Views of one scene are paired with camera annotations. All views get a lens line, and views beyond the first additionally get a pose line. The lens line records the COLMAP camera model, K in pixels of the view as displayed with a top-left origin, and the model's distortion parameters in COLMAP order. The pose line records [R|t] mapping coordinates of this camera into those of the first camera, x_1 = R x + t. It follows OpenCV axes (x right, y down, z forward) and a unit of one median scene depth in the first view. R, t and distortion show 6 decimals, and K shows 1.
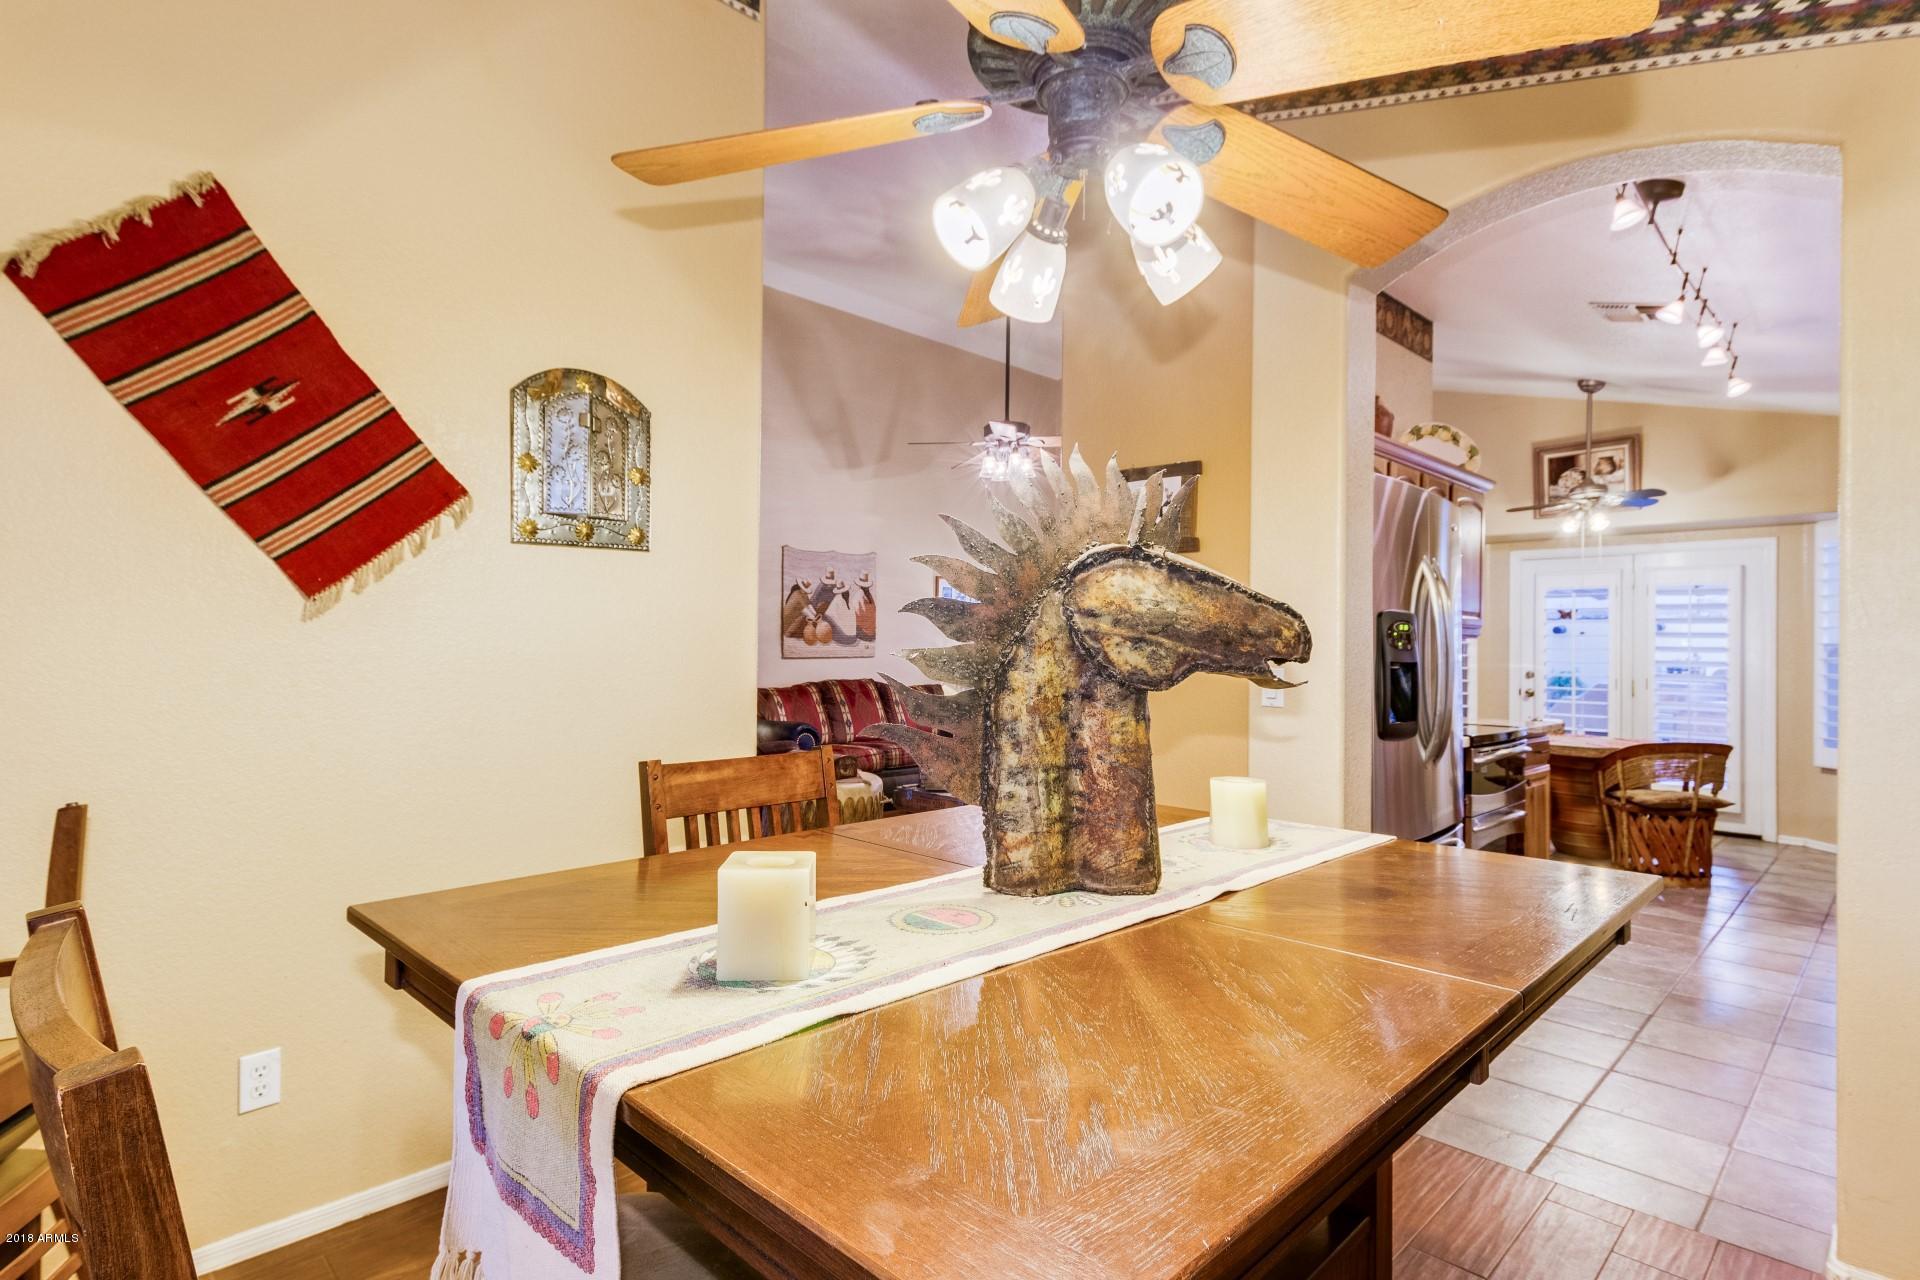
lens RADIAL K [[954.6, 0, 951.2], [0, 954.6, 632.0], [0, 0, 1]] dist [-0.001146, -0.000559]
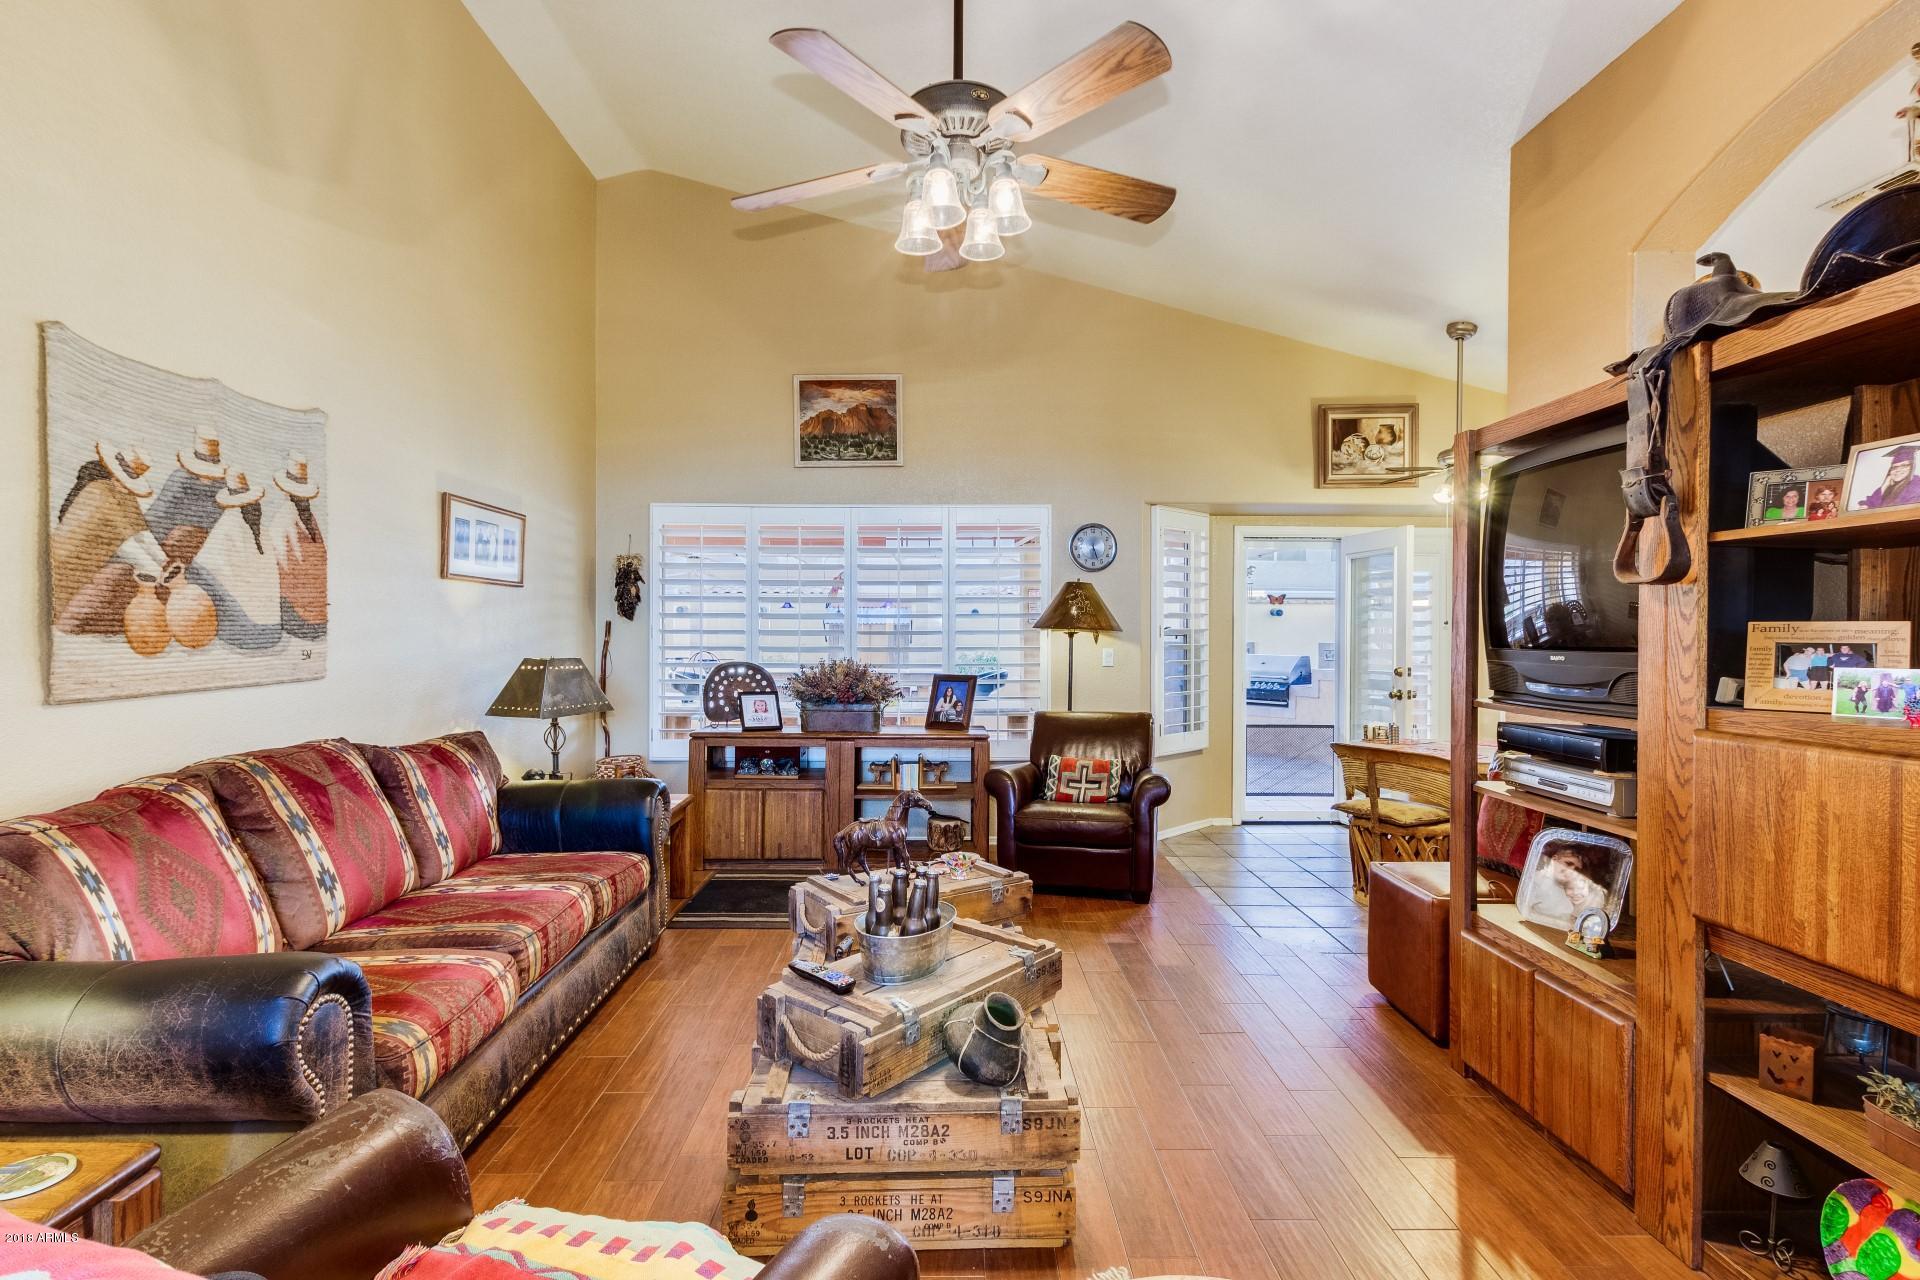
lens RADIAL K [[913.7, 0, 960.0], [0, 913.7, 640.0], [0, 0, 1]] dist [0.003997, -0.000901]
pose [[0.694919, -0.014969, 0.718932, -0.189770], [-0.008185, 0.999554, 0.028723, -0.003045], [-0.719042, -0.025845, 0.694486, 0.618985]]
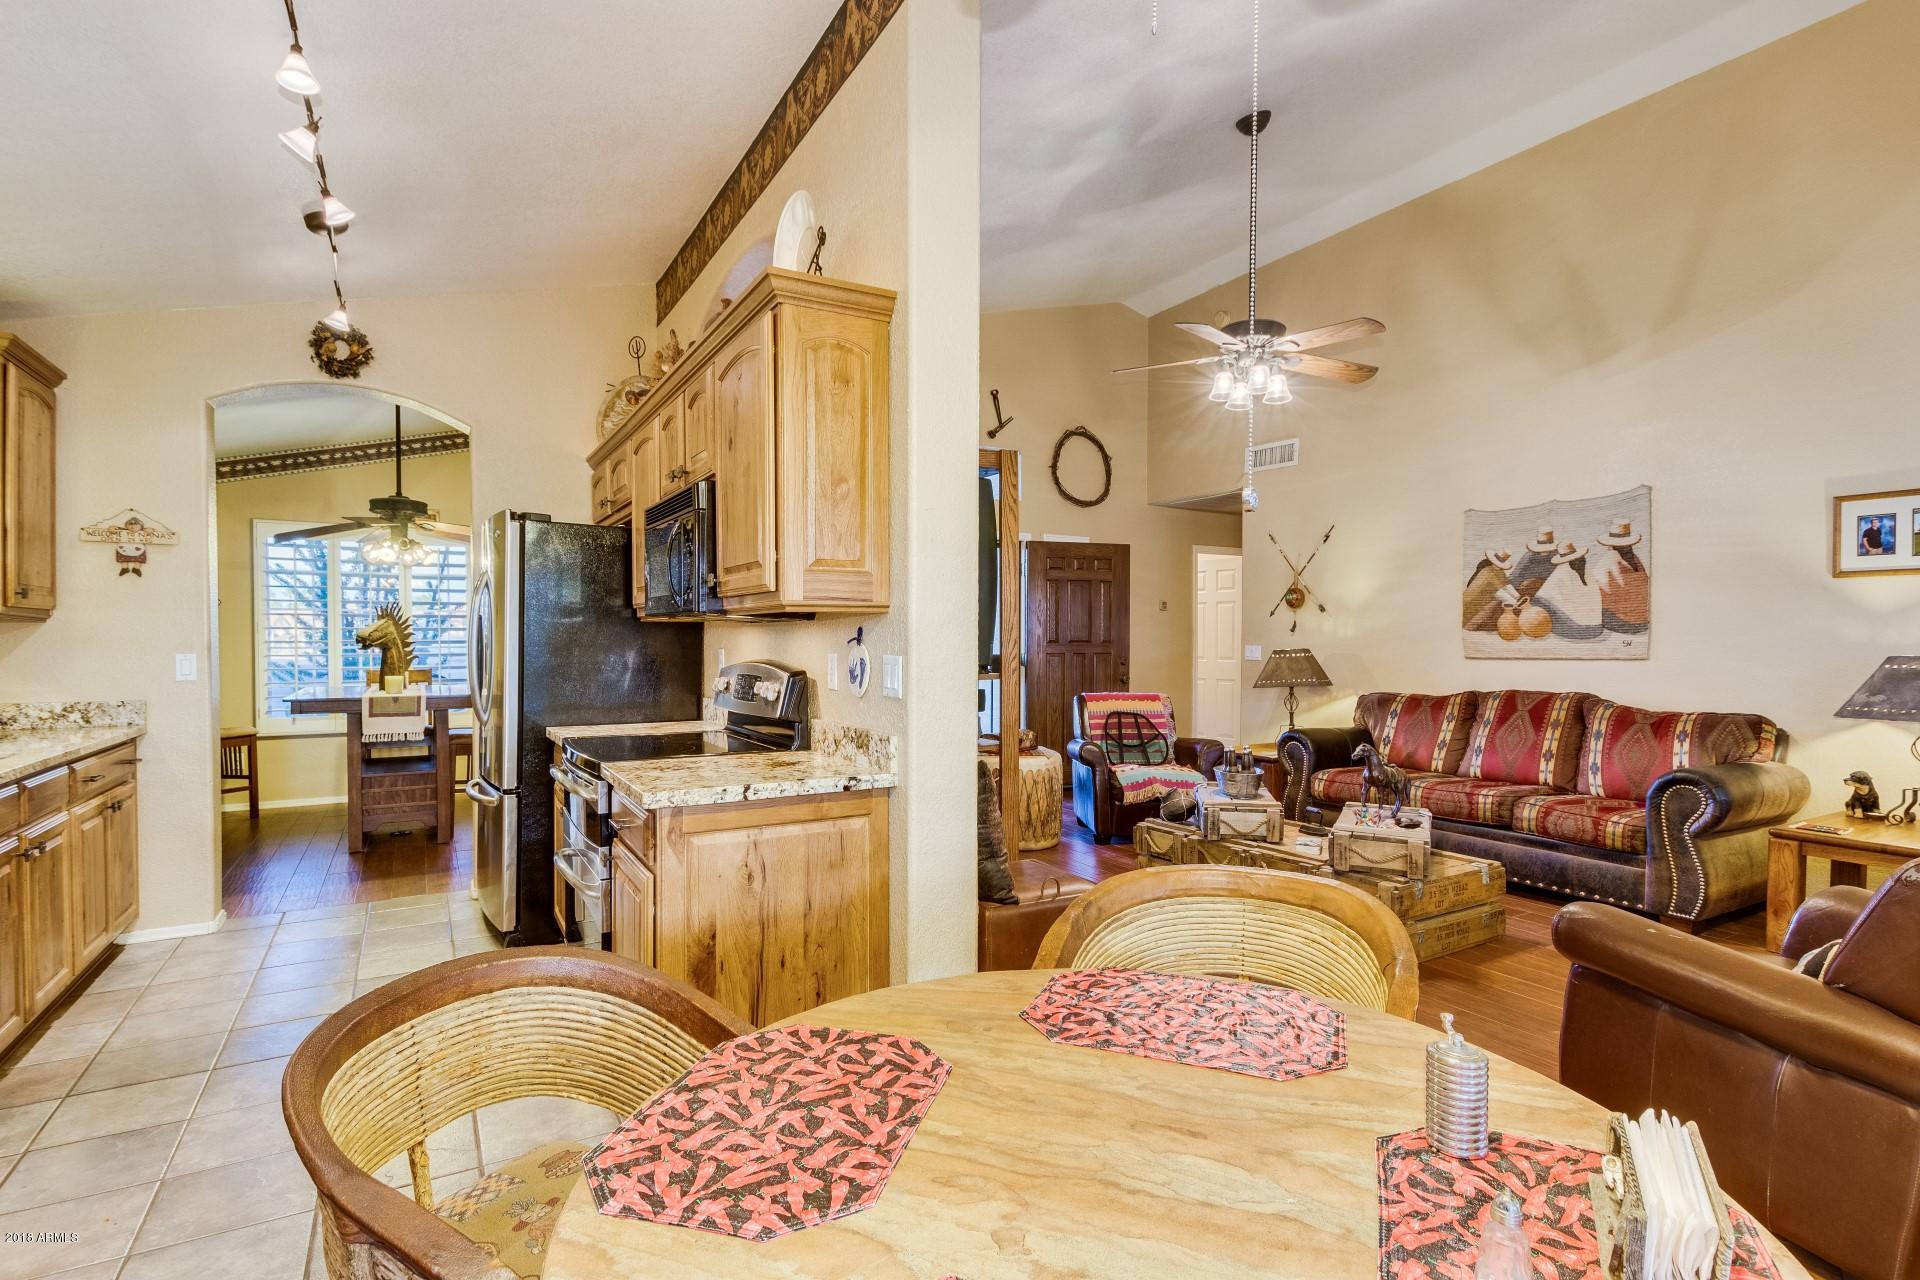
lens RADIAL K [[913.7, 0, 960.0], [0, 913.7, 640.0], [0, 0, 1]] dist [0.003997, -0.000901]
pose [[-0.263705, -0.008517, -0.964566, 0.659875], [0.013920, 0.999823, -0.012634, 0.017049], [0.964503, -0.016758, -0.263540, 0.825947]]
